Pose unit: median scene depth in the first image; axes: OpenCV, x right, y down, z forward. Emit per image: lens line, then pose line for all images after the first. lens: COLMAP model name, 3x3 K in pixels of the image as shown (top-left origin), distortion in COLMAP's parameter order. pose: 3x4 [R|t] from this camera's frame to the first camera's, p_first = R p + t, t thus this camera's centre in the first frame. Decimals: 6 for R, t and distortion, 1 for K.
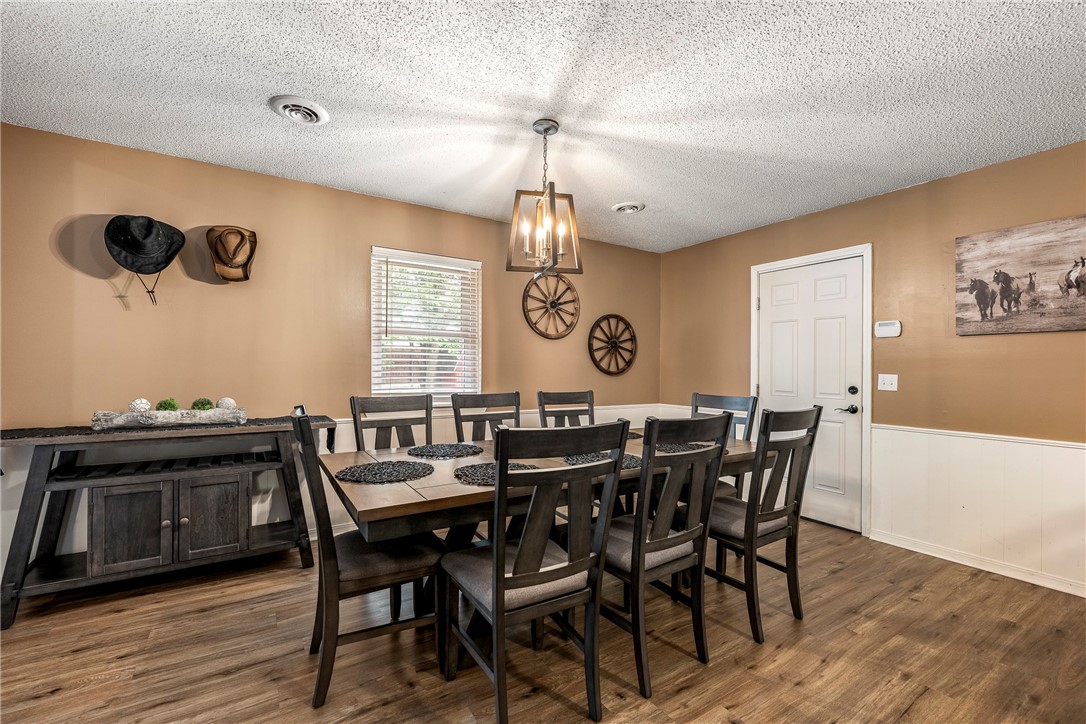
lens RADIAL K [[455.4, 0, 541.6], [0, 455.4, 364.2], [0, 0, 1]] dist [-0.000720, -0.000041]
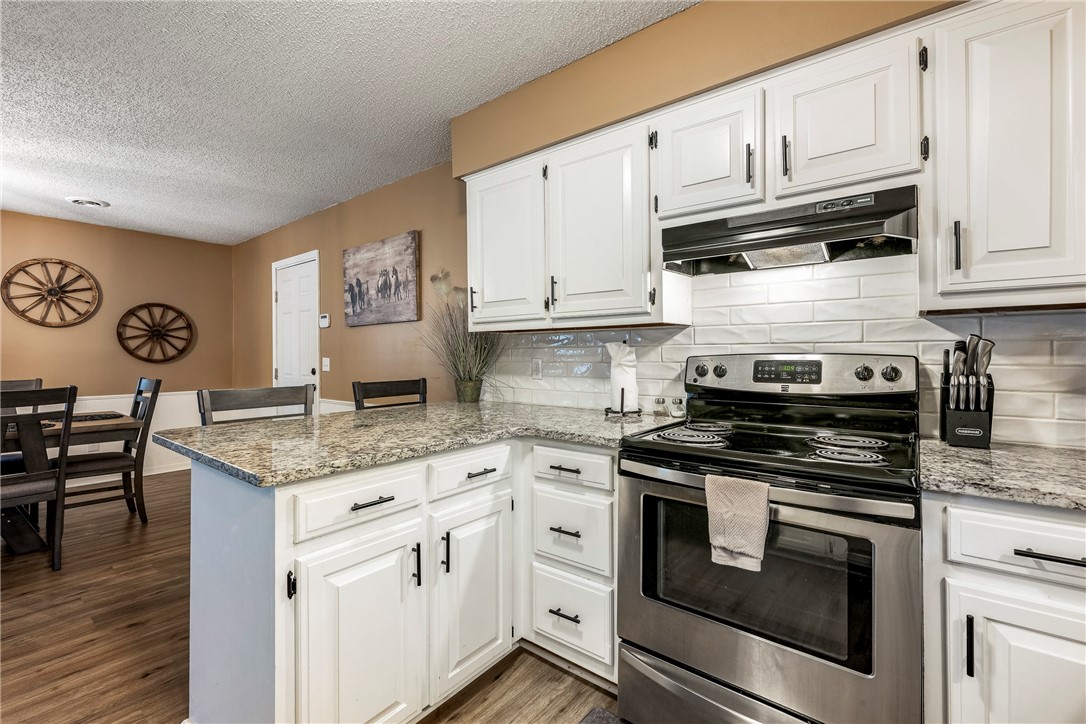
lens RADIAL K [[476.9, 0, 541.5], [0, 476.9, 353.9], [0, 0, 1]] dist [-0.000916, -0.000146]
pose [[0.945587, -0.012258, 0.325137, 0.809361], [0.011936, 0.999924, 0.002985, 0.013235], [-0.325149, 0.001059, 0.945662, -0.362997]]
